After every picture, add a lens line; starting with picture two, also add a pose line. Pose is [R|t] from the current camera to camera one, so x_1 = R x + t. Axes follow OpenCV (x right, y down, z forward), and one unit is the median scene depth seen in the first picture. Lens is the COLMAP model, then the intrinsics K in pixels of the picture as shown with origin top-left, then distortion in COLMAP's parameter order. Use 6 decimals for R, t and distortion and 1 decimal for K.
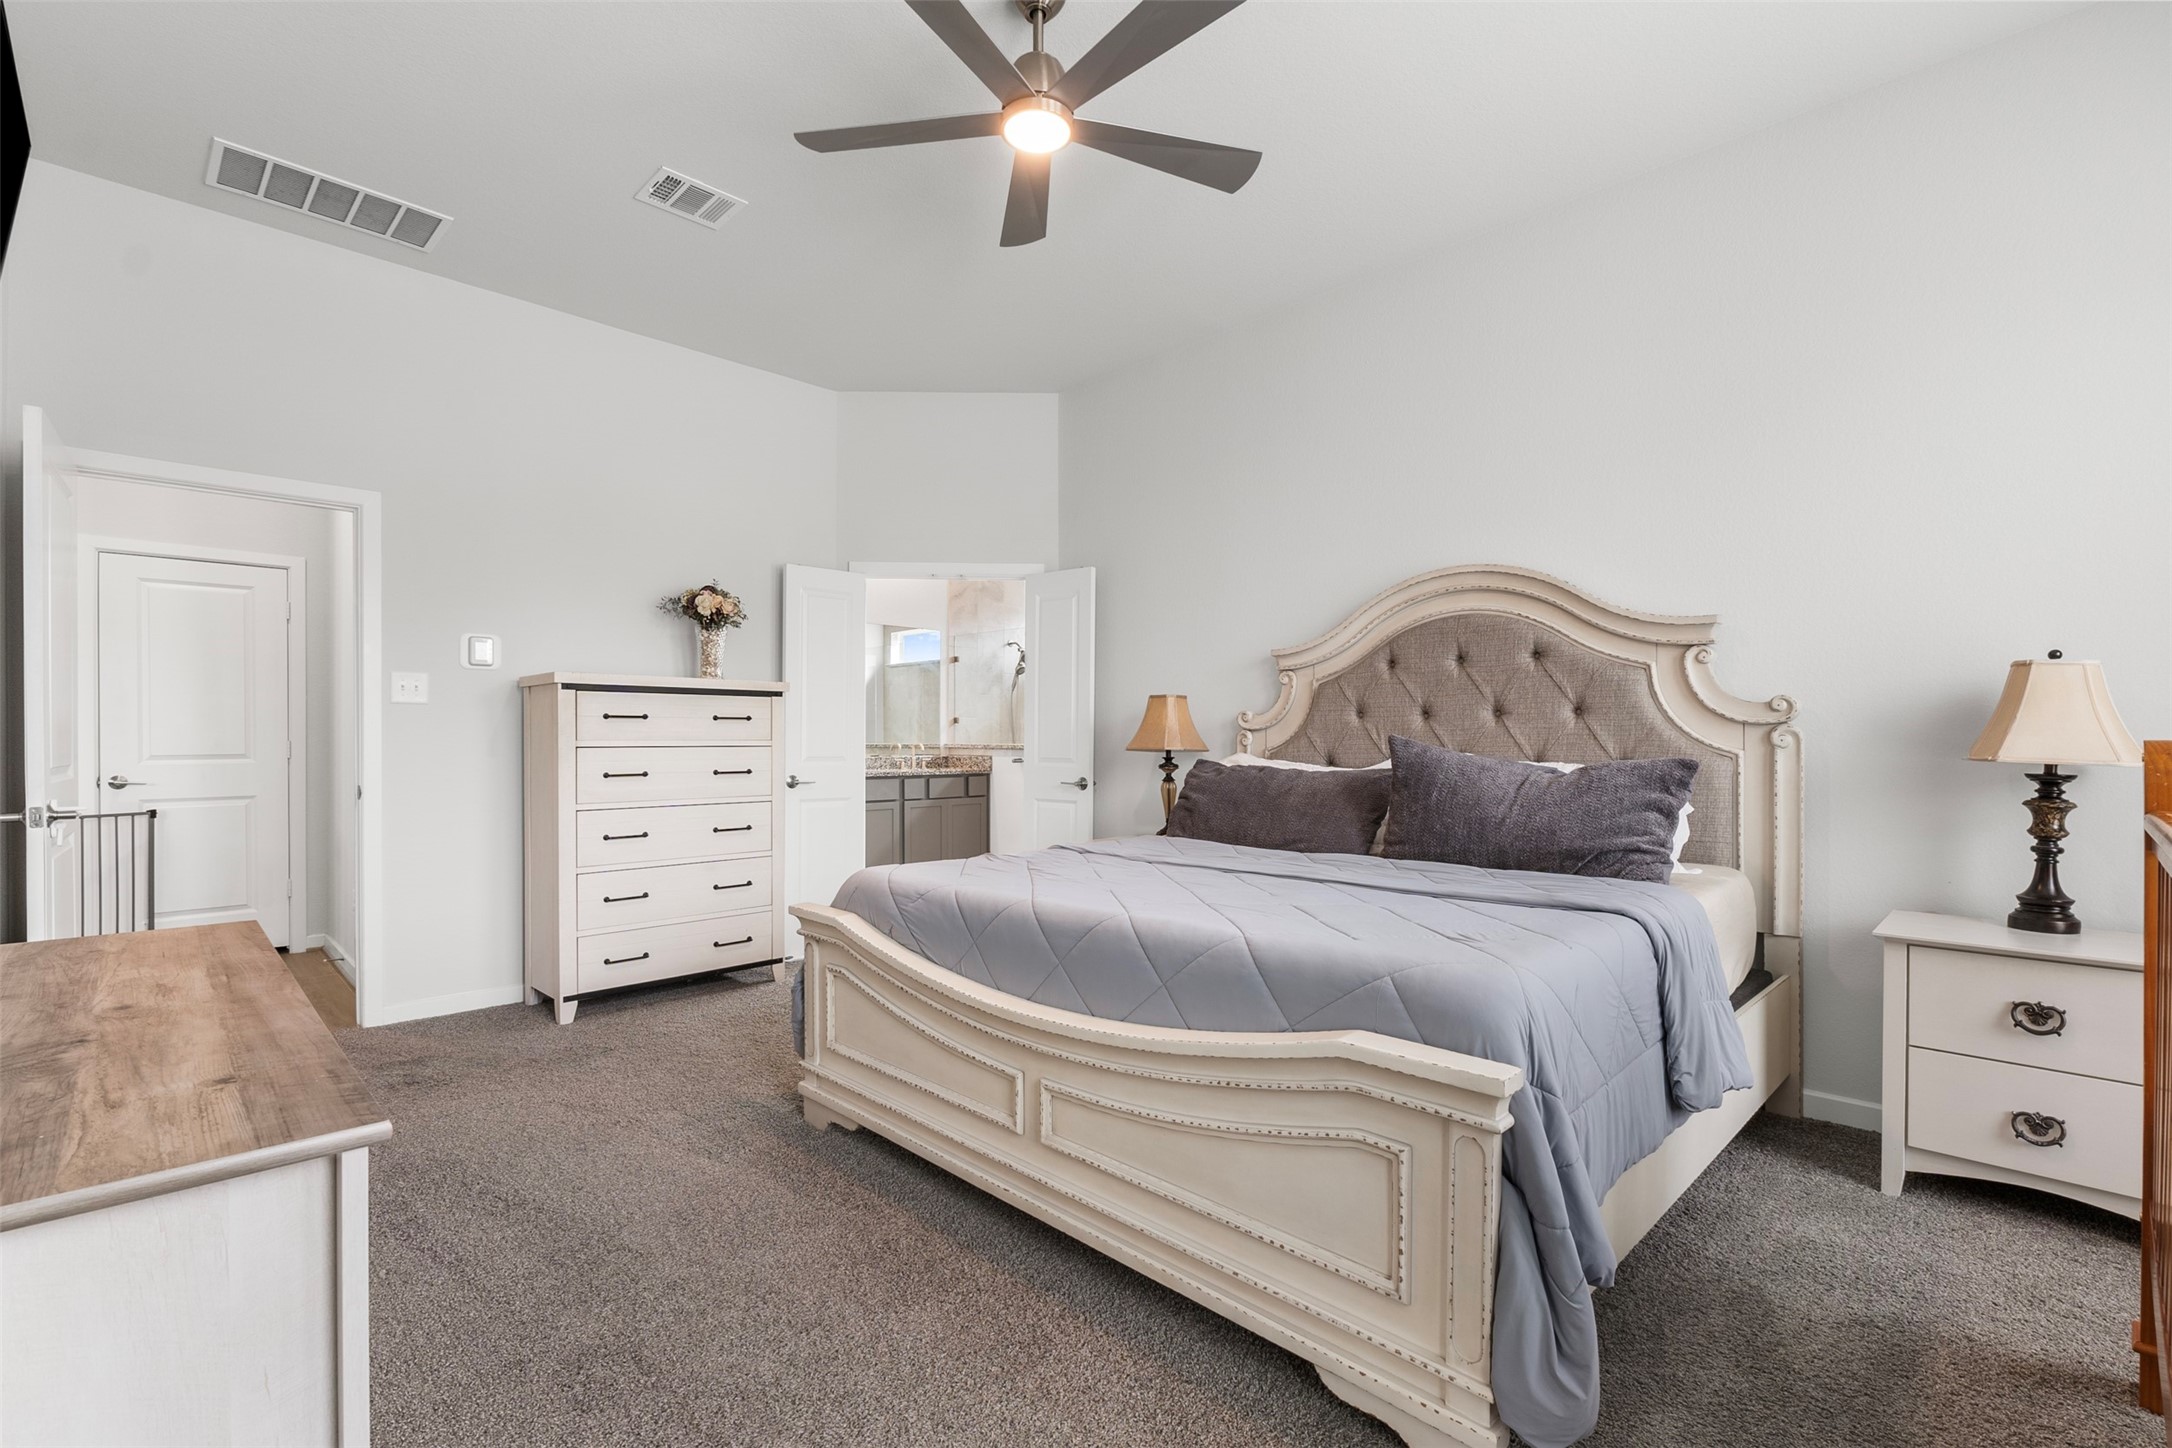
lens RADIAL K [[943.0, 0, 1090.1], [0, 943.0, 755.0], [0, 0, 1]] dist [0.000956, 0.000033]
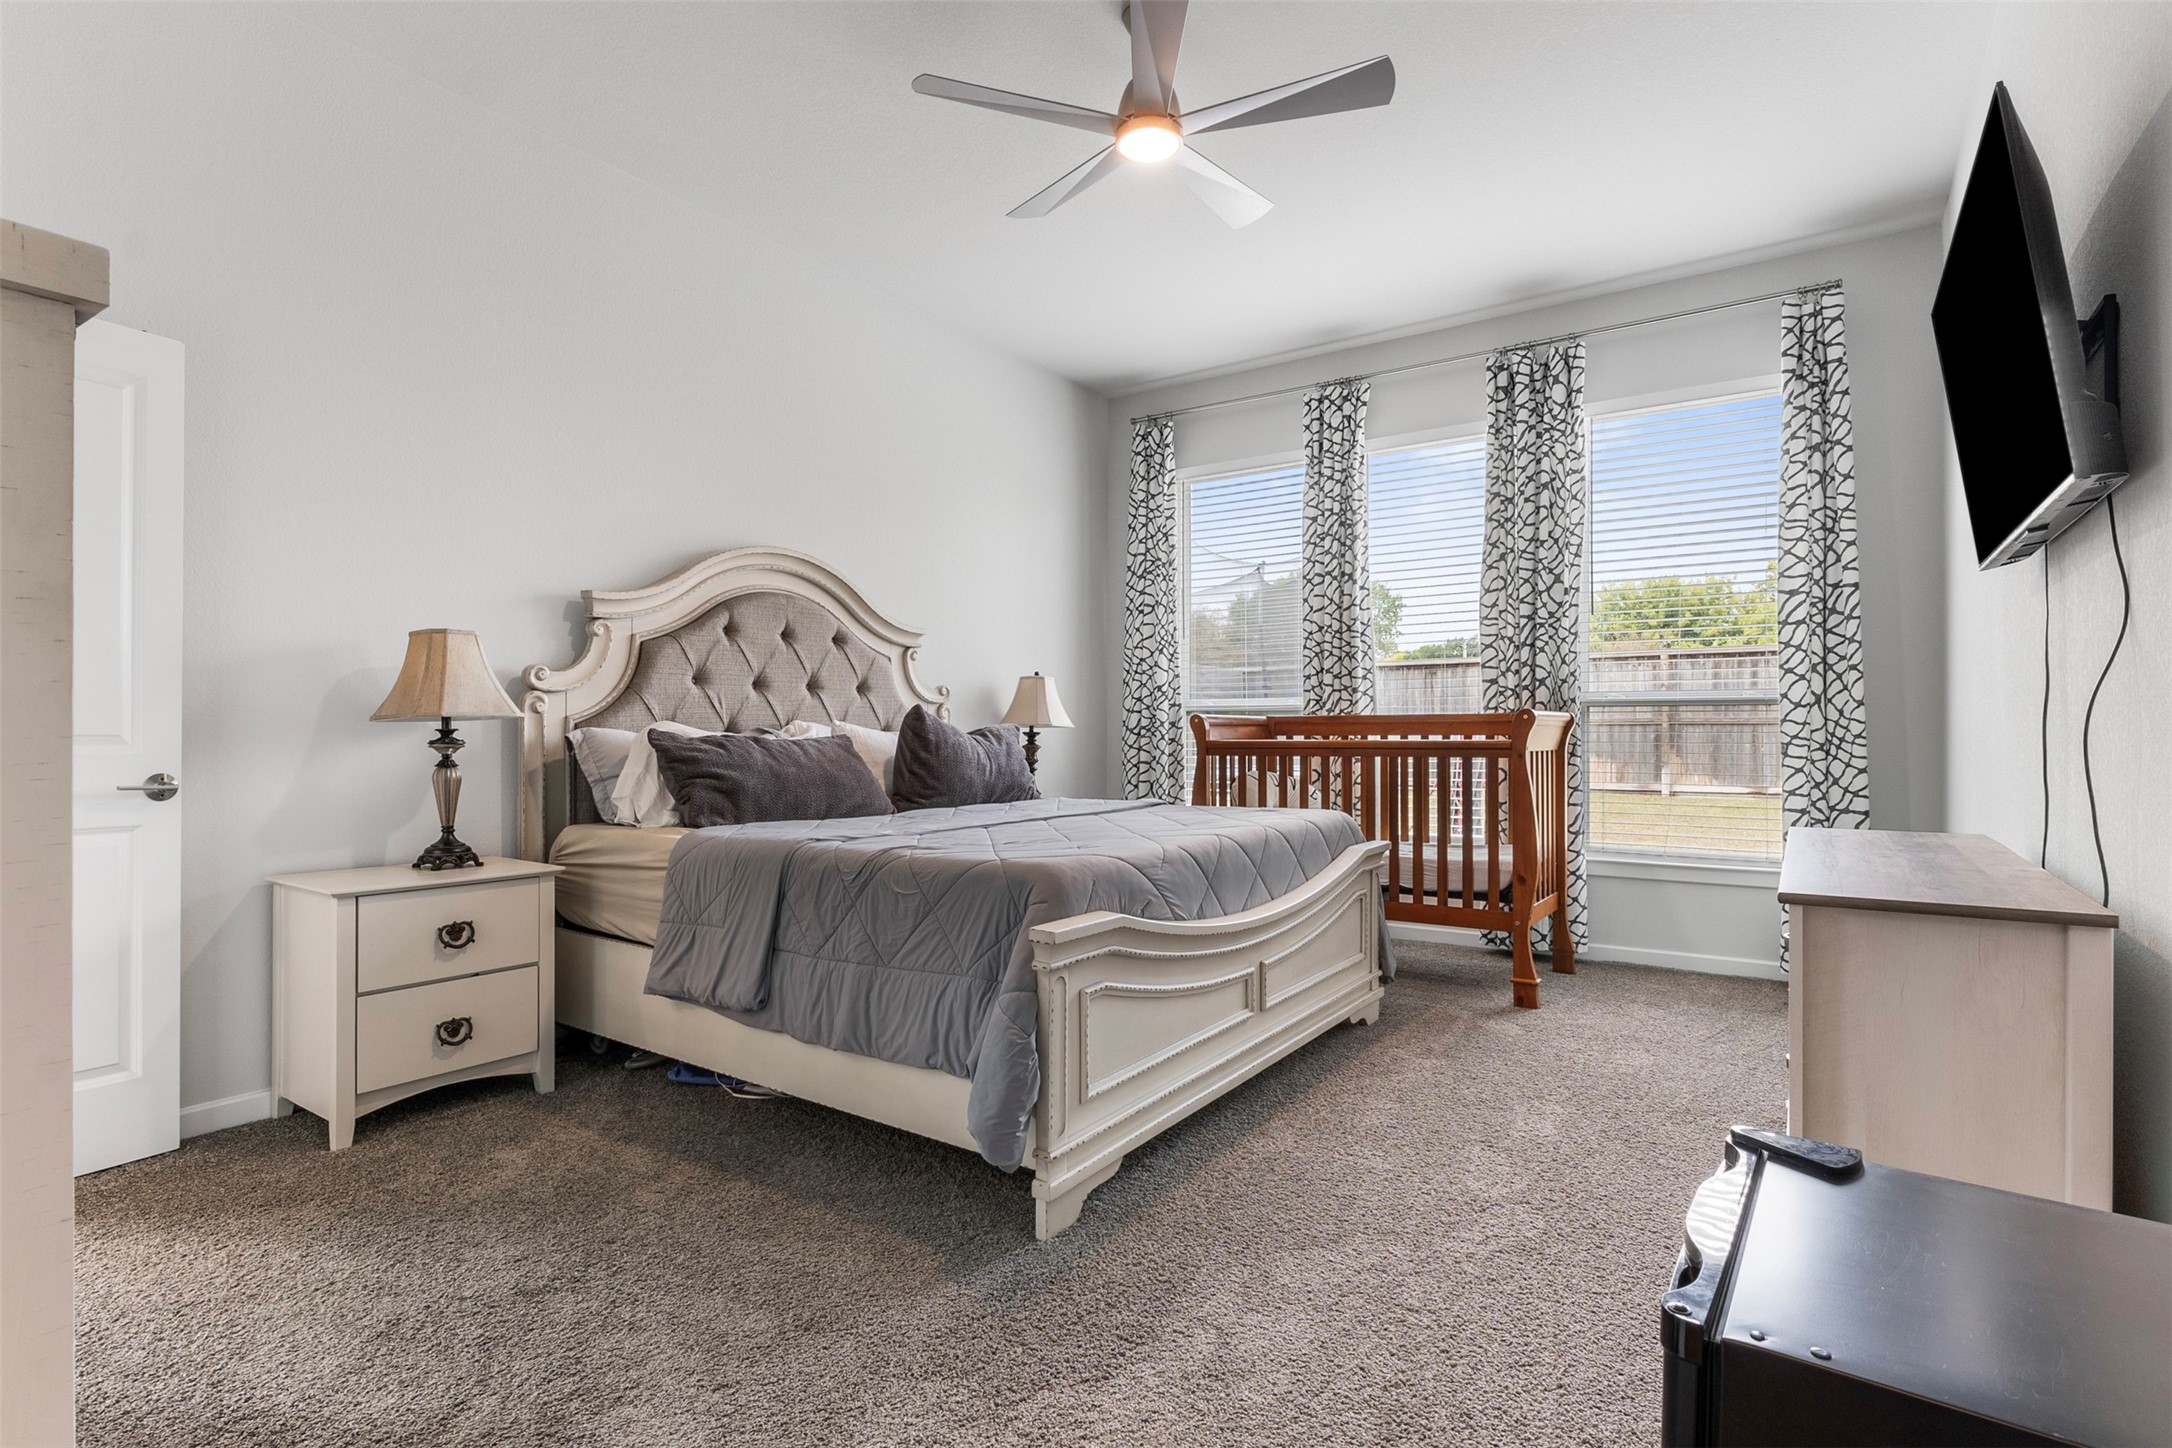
lens RADIAL K [[1054.6, 0, 1086.0], [0, 1054.6, 724.0], [0, 0, 1]] dist [0.000990, 0.000131]
pose [[-0.174364, -0.007366, 0.984654, -0.570459], [-0.003899, 0.999969, 0.006790, -0.006096], [-0.984674, -0.002655, -0.174387, 0.577227]]
